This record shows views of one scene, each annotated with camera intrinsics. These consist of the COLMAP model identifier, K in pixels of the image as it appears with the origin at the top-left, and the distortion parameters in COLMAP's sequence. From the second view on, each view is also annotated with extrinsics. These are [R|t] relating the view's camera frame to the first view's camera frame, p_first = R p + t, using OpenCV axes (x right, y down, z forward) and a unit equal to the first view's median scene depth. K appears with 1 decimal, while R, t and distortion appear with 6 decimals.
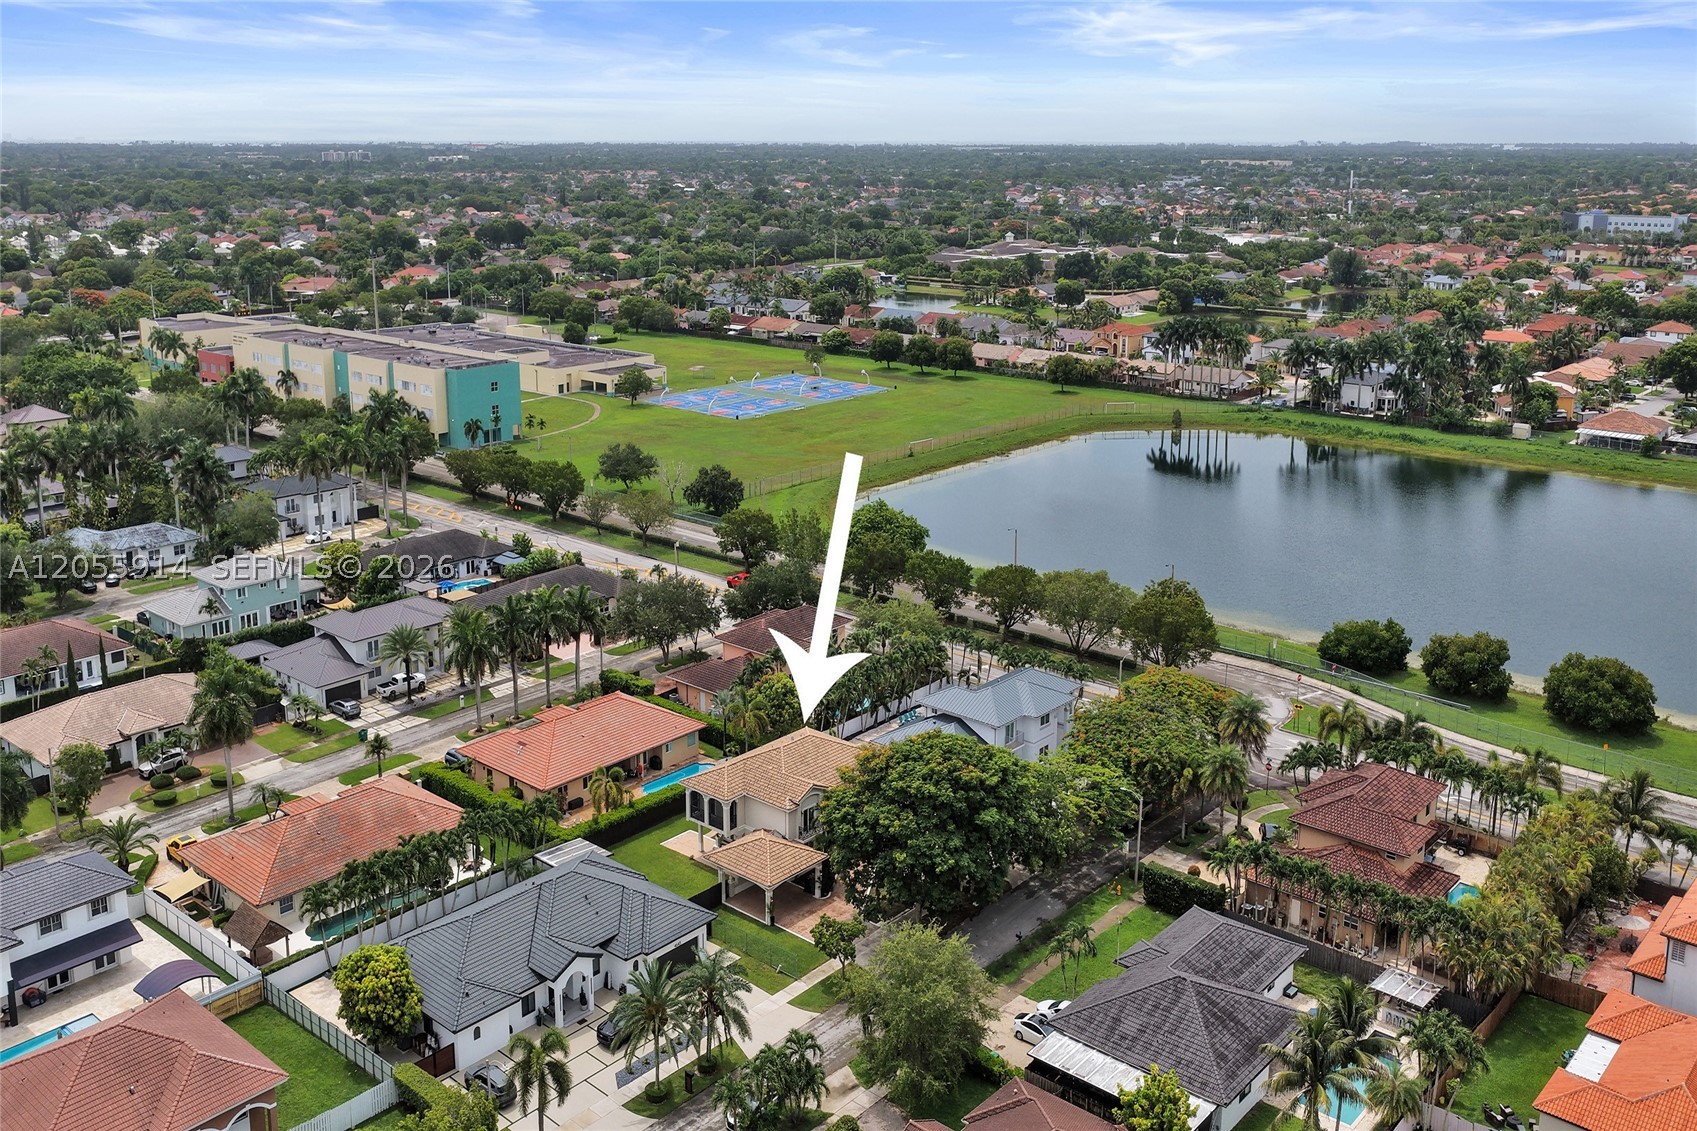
lens RADIAL K [[1470.6, 0, 851.8], [0, 1470.6, 560.0], [0, 0, 1]] dist [-0.001443, 0.009316]
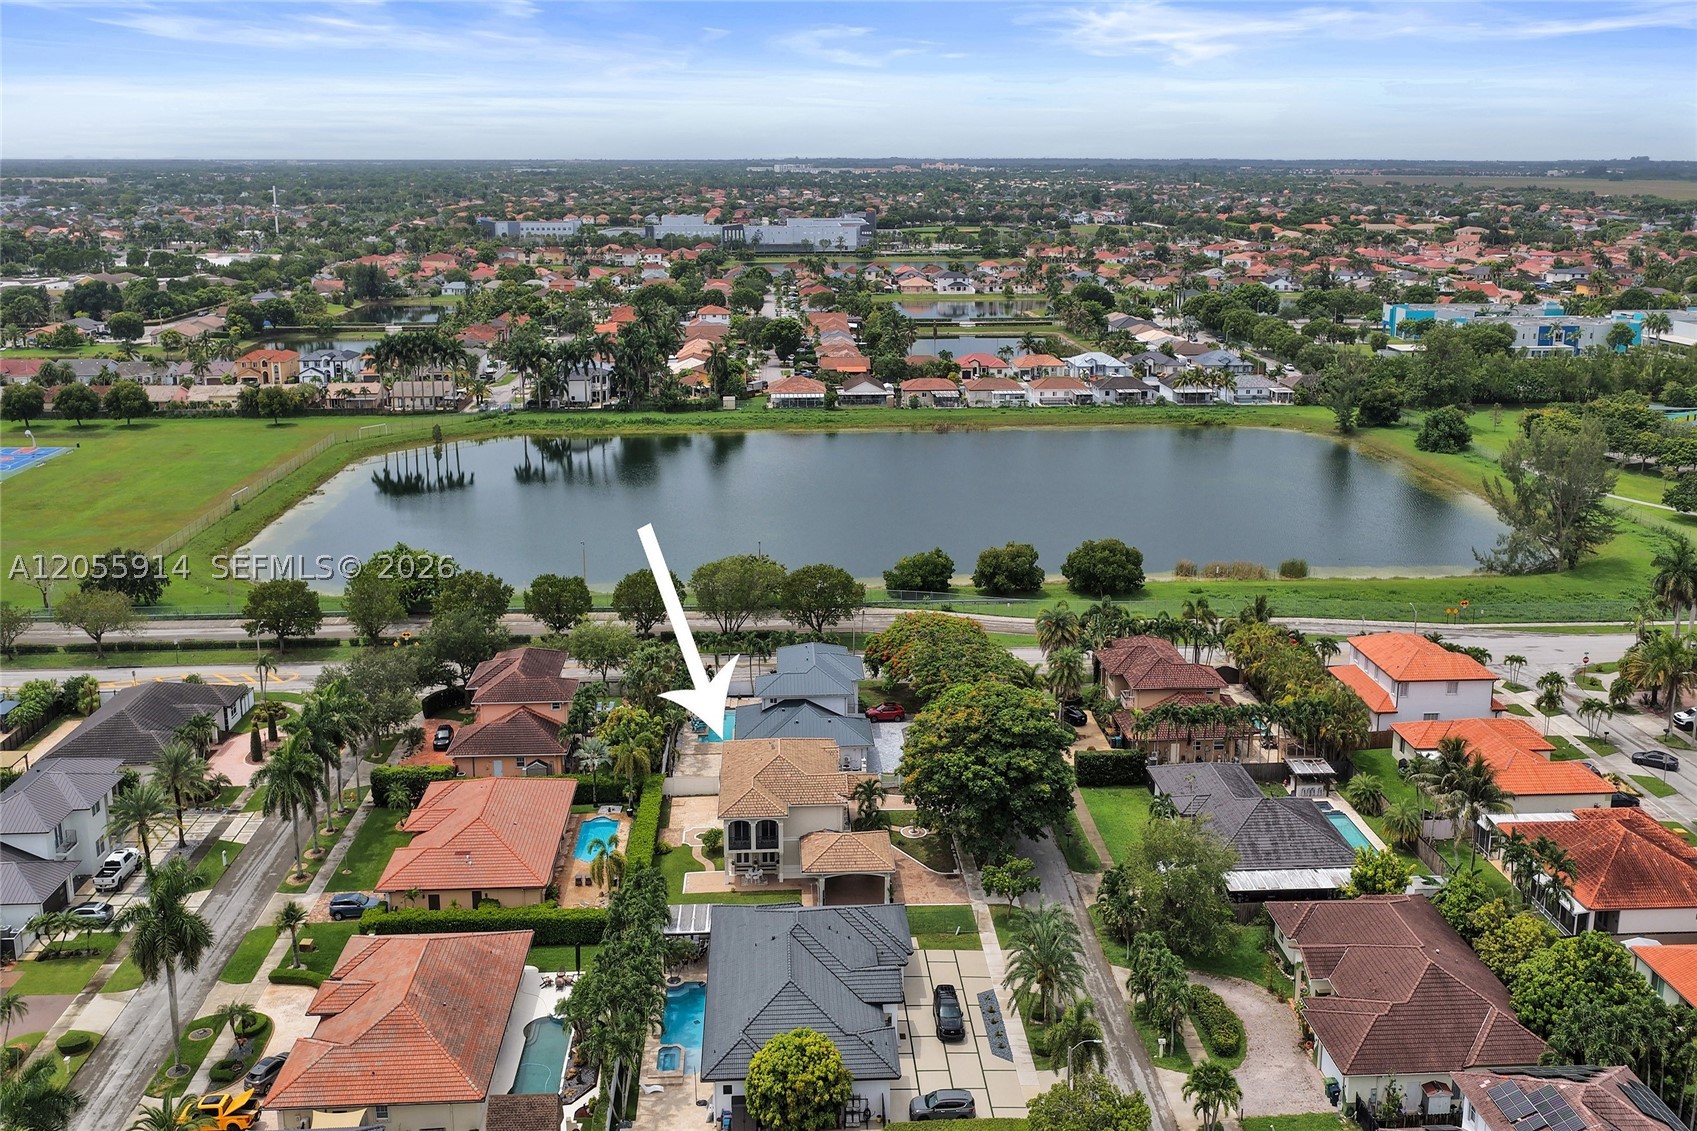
lens RADIAL K [[1419.3, 0, 857.3], [0, 1419.3, 646.8], [0, 0, 1]] dist [-0.002662, 0.002734]
pose [[0.711642, -0.233138, 0.662731, -0.516658], [0.196287, 0.971747, 0.131070, -0.051297], [-0.674564, 0.036811, 0.737298, 0.195674]]
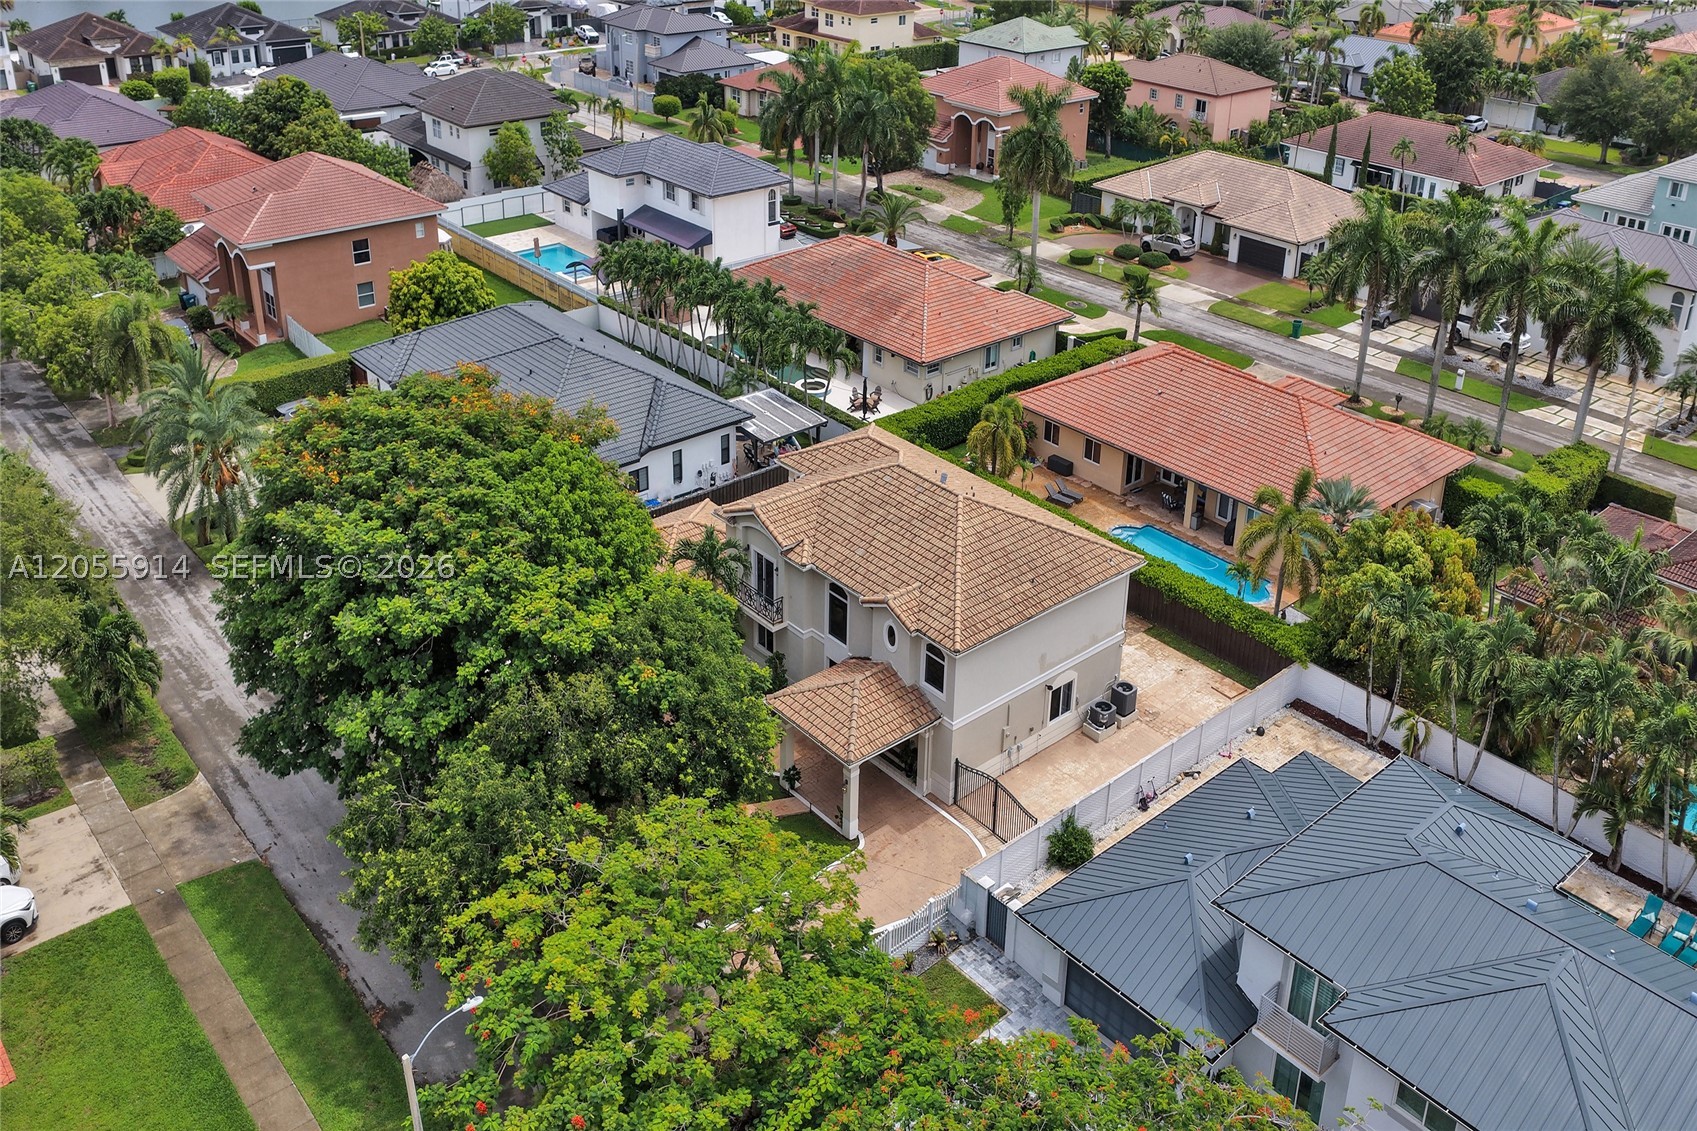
lens RADIAL K [[1414.5, 0, 850.1], [0, 1414.5, 425.8], [0, 0, 1]] dist [-0.003376, 0.010539]
pose [[-0.139122, 0.408955, -0.901888, 0.285410], [-0.298312, 0.851131, 0.431956, -0.058921], [0.944275, 0.329138, 0.003585, 0.791279]]
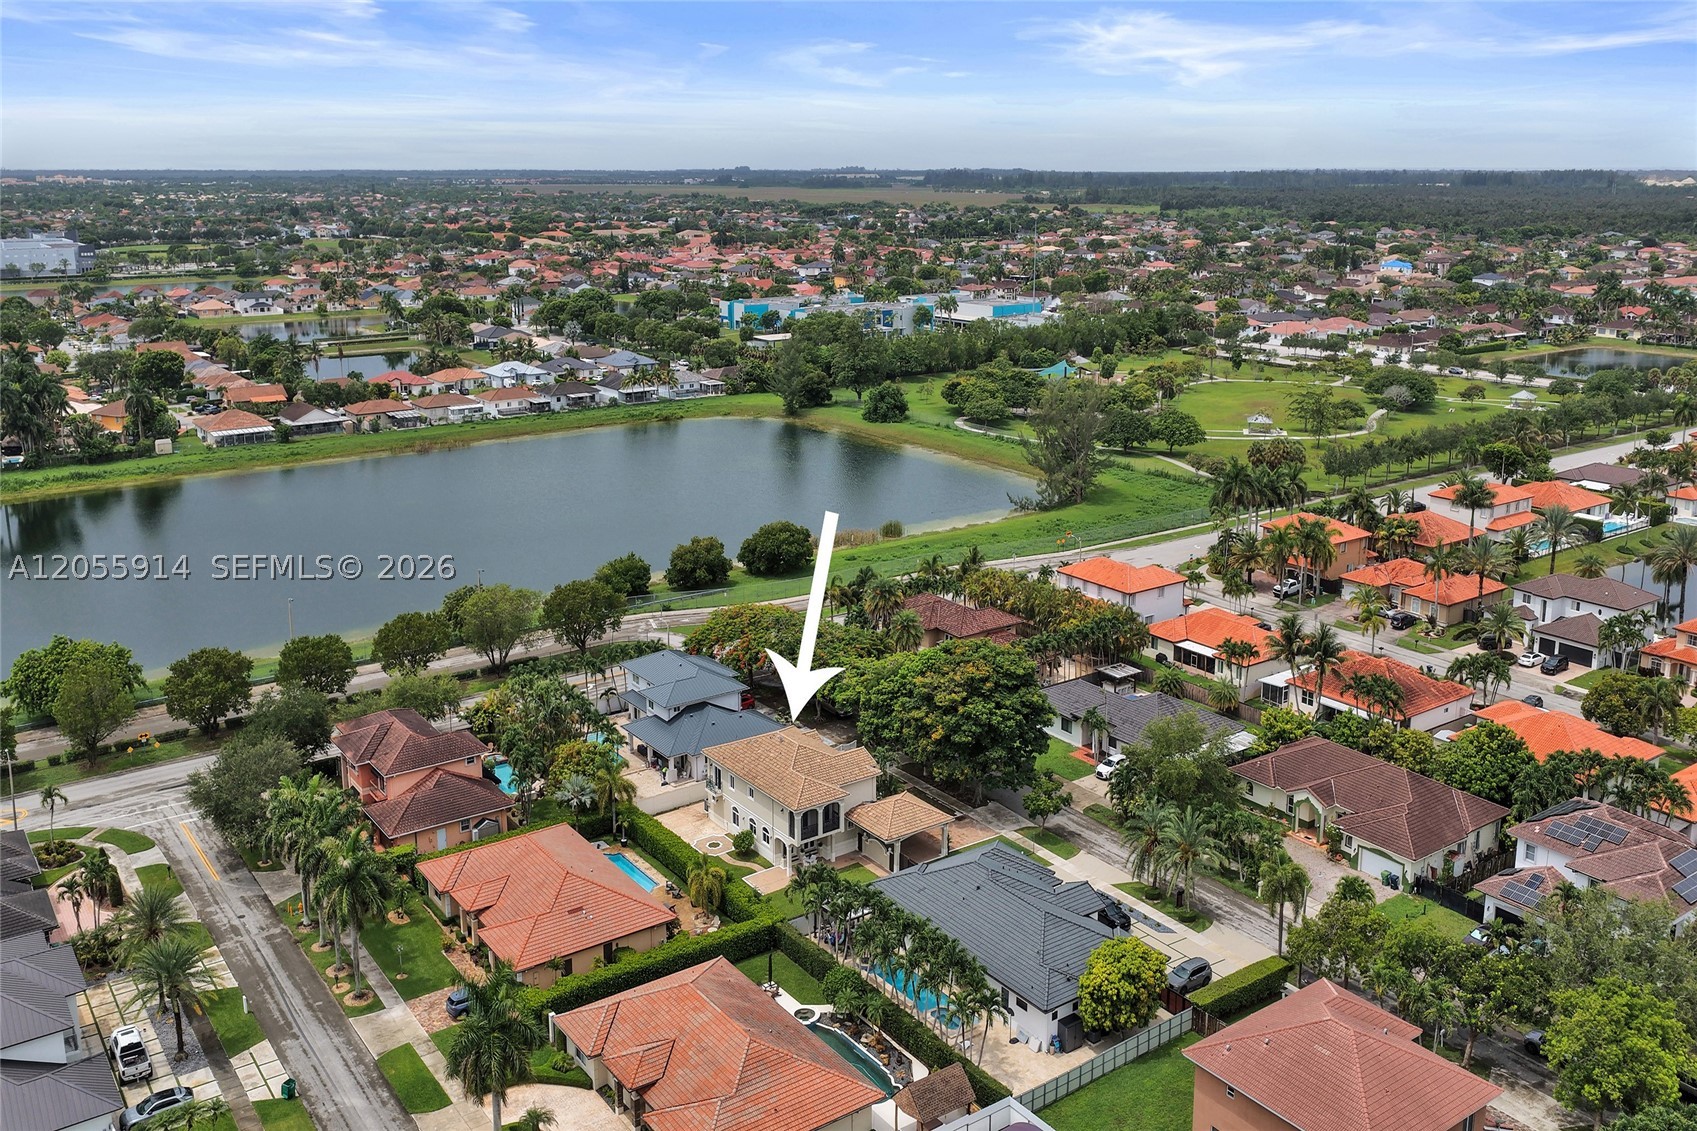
lens RADIAL K [[1400.5, 0, 852.8], [0, 1400.5, 657.9], [0, 0, 1]] dist [-0.000271, 0.007749]
pose [[0.227599, -0.327301, 0.917100, -0.754605], [0.272690, 0.925558, 0.262645, -0.147357], [-0.934793, 0.190307, 0.299908, 0.527932]]
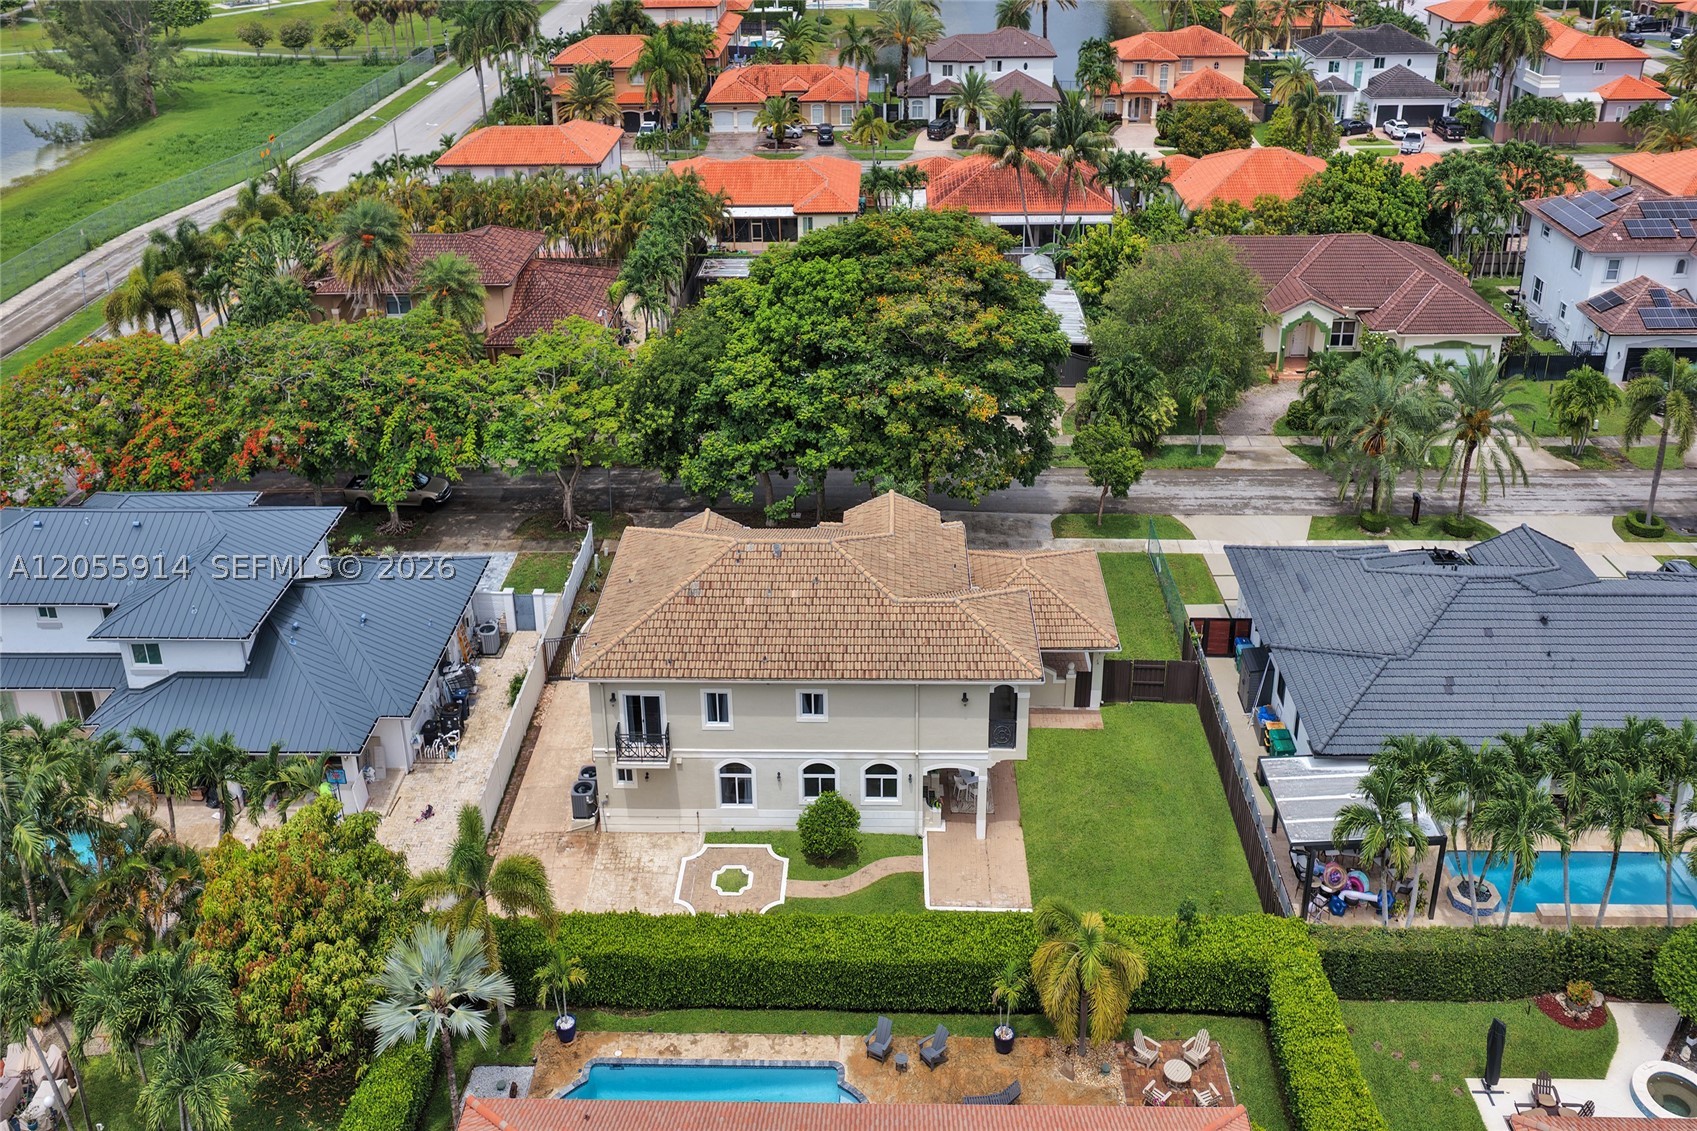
lens RADIAL K [[1414.5, 0, 850.1], [0, 1414.5, 425.8], [0, 0, 1]] dist [-0.003376, 0.010539]
pose [[-0.637042, -0.318037, 0.702161, -0.263976], [0.227246, 0.792946, 0.565328, -0.104337], [-0.736571, 0.519701, -0.432867, 0.933245]]
